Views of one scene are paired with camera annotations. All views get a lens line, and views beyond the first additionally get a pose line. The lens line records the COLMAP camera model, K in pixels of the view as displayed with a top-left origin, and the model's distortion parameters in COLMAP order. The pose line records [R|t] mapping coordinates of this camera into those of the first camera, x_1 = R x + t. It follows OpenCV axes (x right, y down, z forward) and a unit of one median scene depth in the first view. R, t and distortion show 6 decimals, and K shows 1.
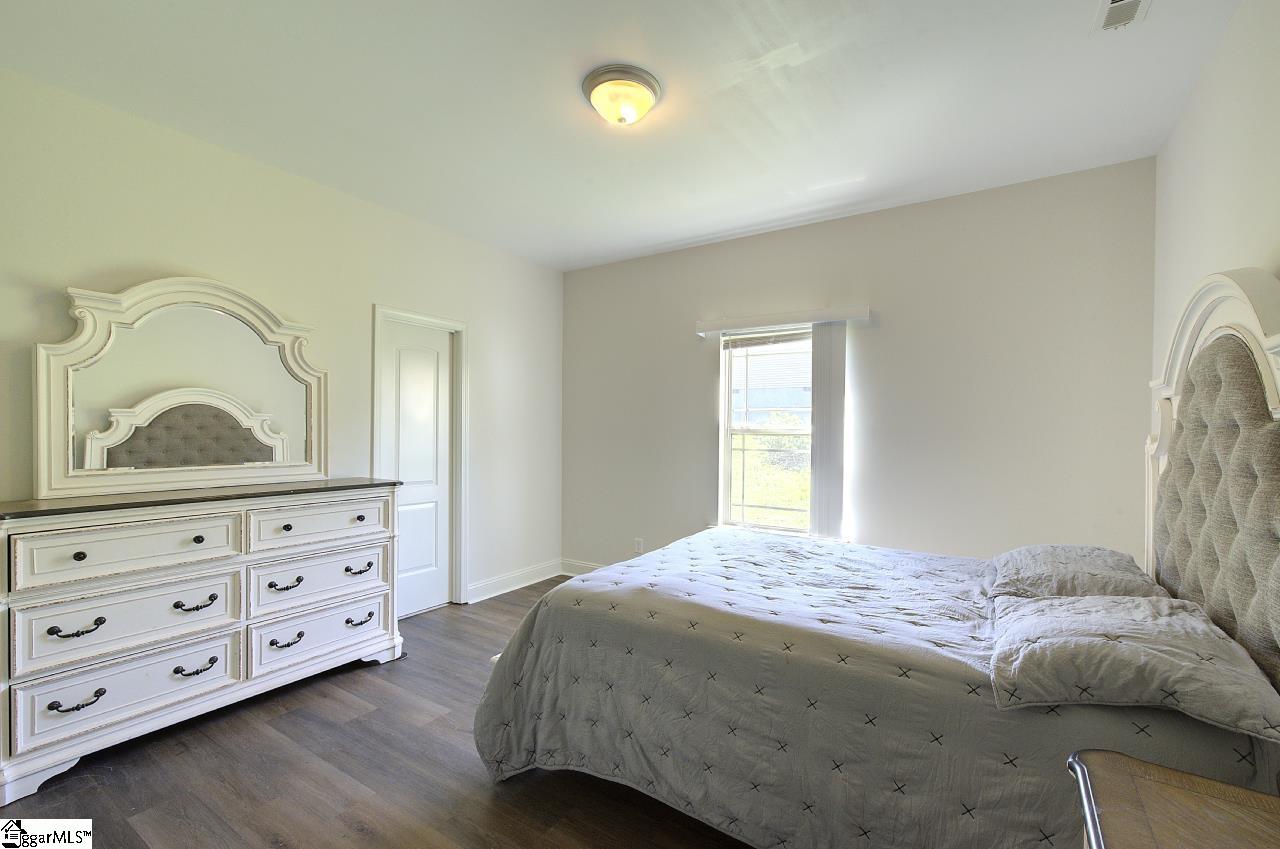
lens RADIAL K [[549.0, 0, 641.7], [0, 549.0, 435.4], [0, 0, 1]] dist [-0.002711, 0.000051]
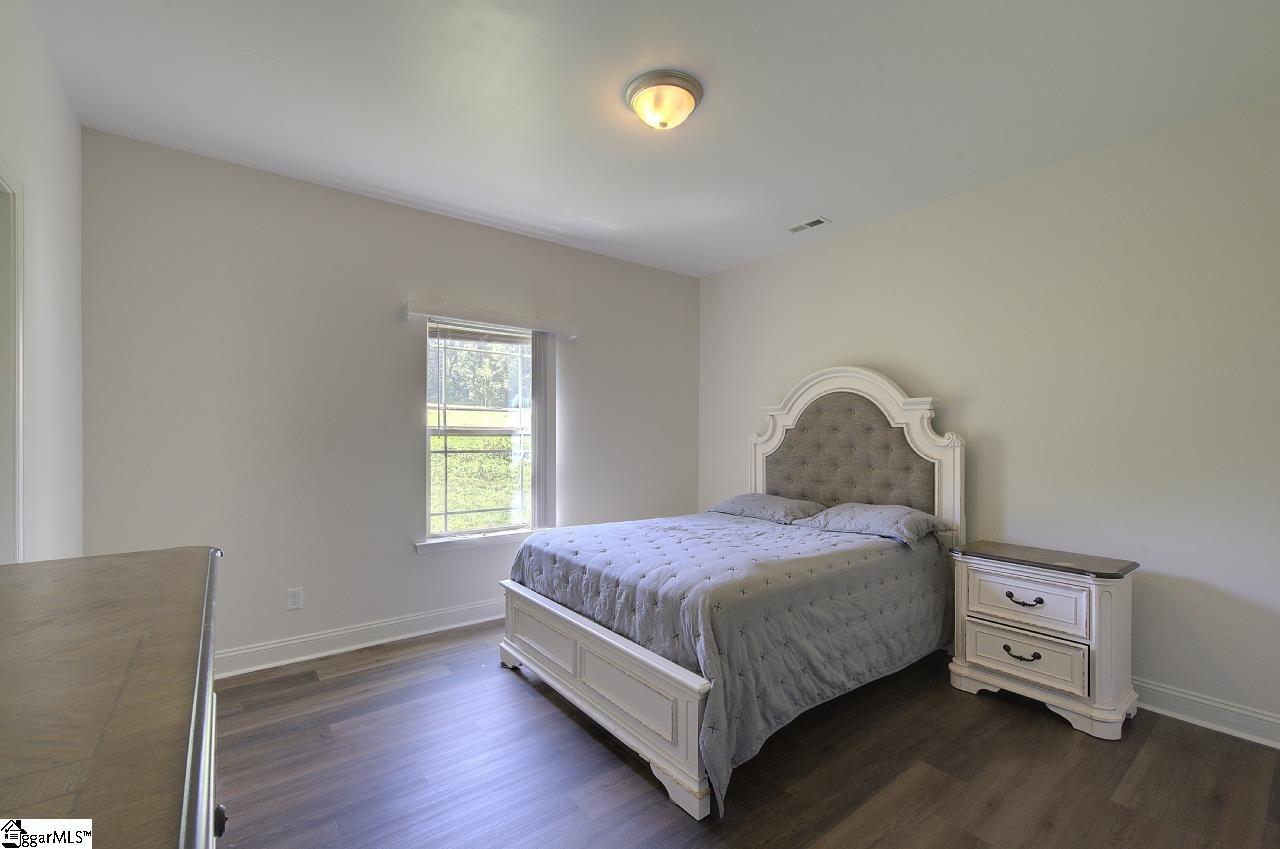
lens RADIAL K [[560.2, 0, 646.0], [0, 560.2, 433.4], [0, 0, 1]] dist [-0.000833, -0.000058]
pose [[0.327760, -0.004661, 0.944750, -0.653296], [0.006363, 0.999976, 0.002726, -0.005199], [-0.944740, 0.005118, 0.327782, 0.436869]]
